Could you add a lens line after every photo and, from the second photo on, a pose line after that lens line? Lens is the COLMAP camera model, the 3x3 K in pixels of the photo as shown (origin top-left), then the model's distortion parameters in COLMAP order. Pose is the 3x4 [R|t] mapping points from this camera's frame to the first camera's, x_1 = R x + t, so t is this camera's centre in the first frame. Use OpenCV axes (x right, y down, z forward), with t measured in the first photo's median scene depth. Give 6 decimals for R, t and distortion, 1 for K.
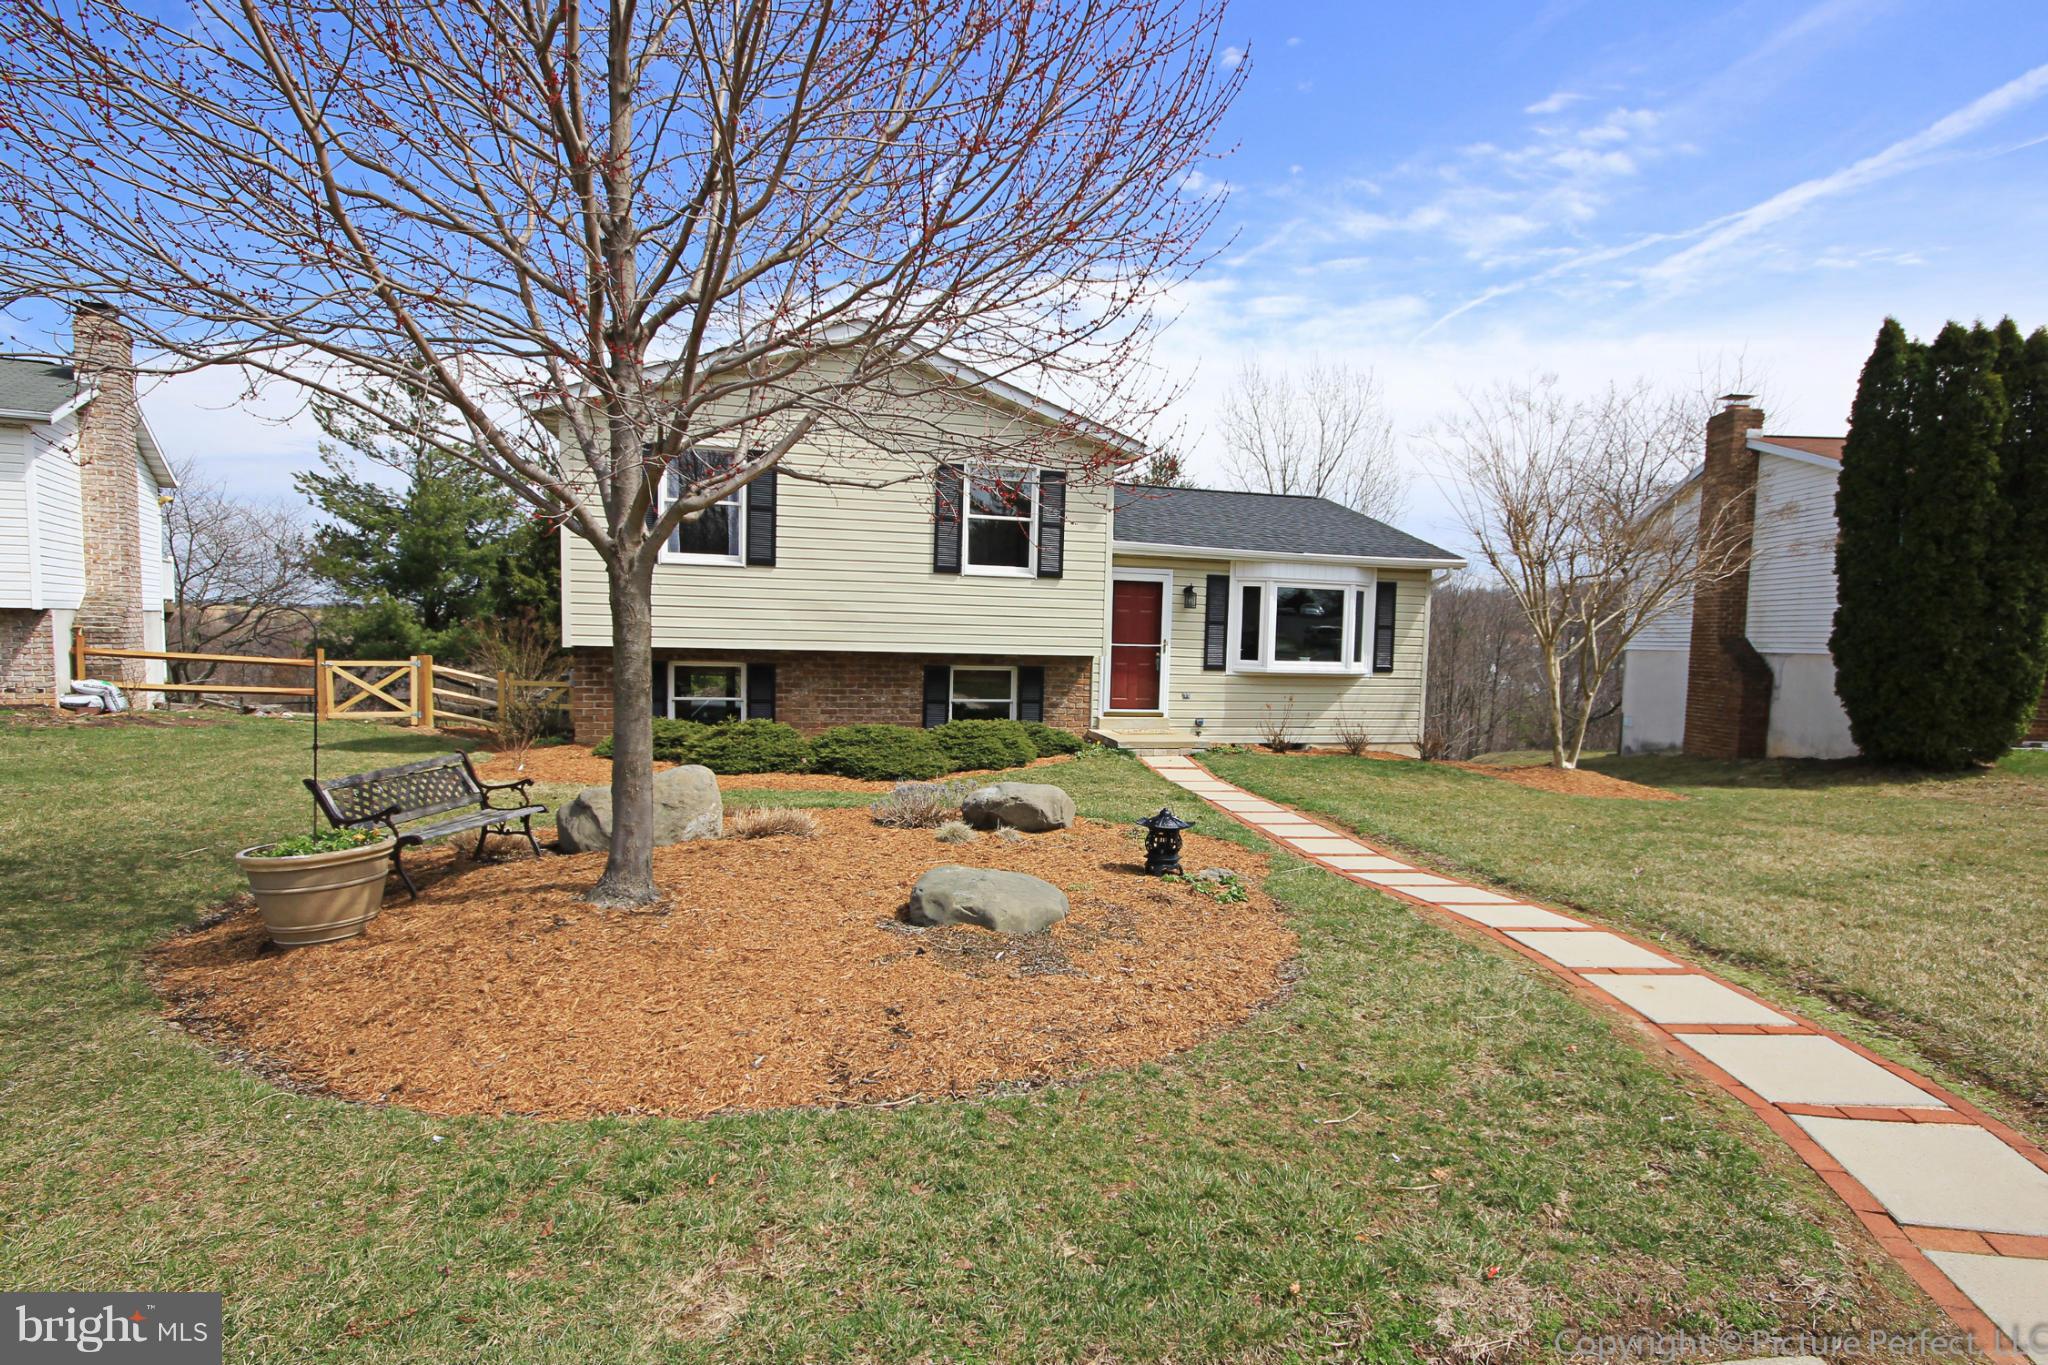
lens RADIAL K [[1044.2, 0, 1029.6], [0, 1044.2, 707.5], [0, 0, 1]] dist [-0.001444, 0.000227]
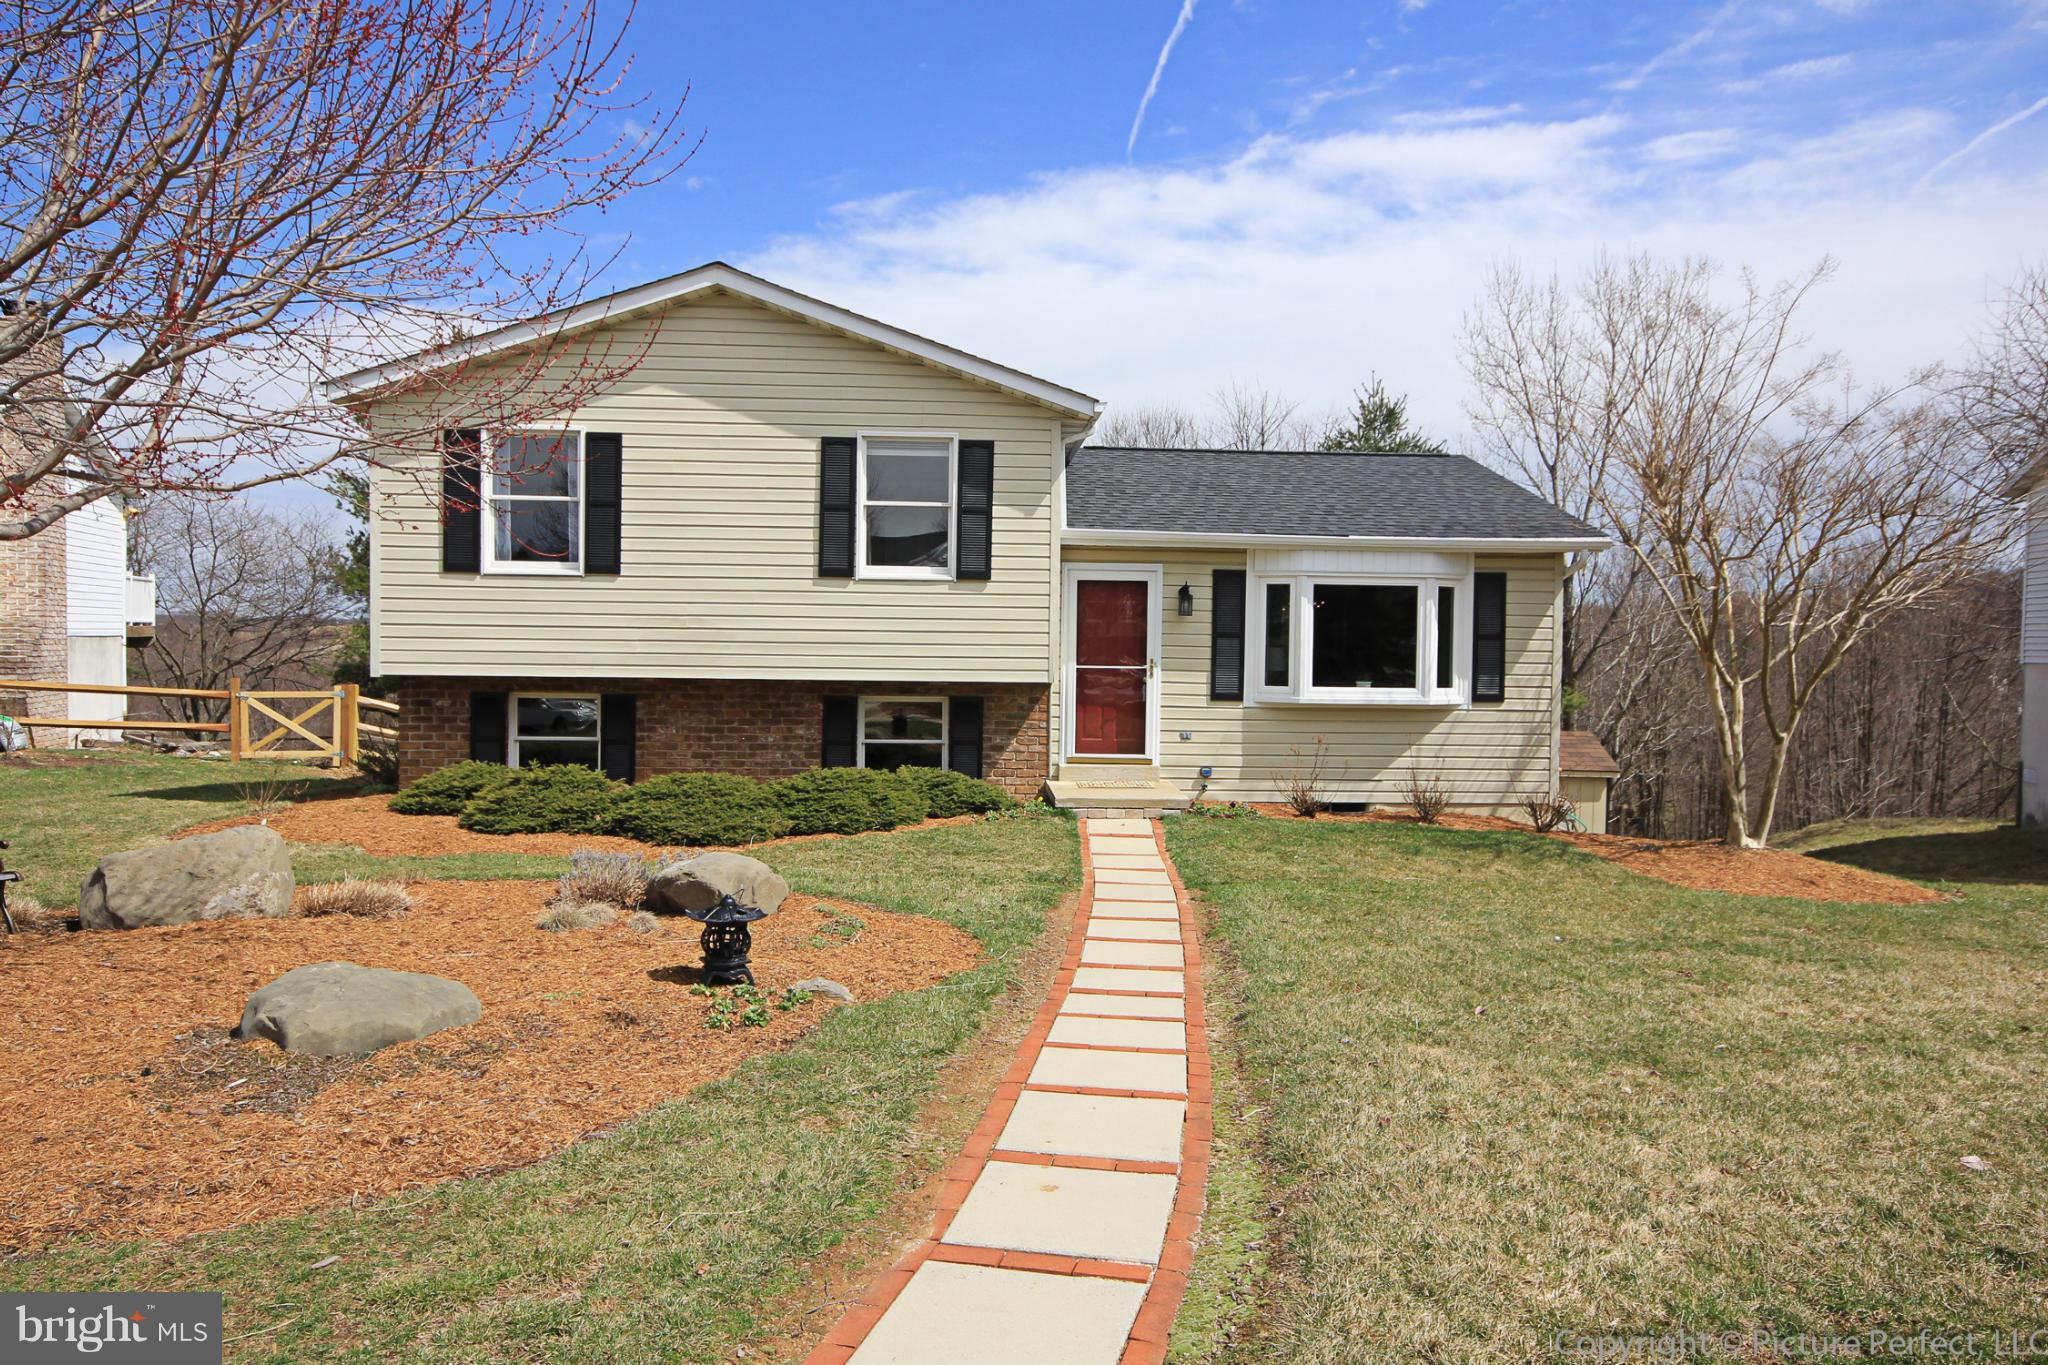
lens RADIAL K [[1374.2, 0, 992.2], [0, 1374.2, 662.9], [0, 0, 1]] dist [0.009636, 0.003071]
pose [[0.973917, -0.009308, -0.226715, 0.241850], [-0.003896, 0.998325, -0.057721, -0.006051], [0.226873, 0.057099, 0.972249, 0.034018]]
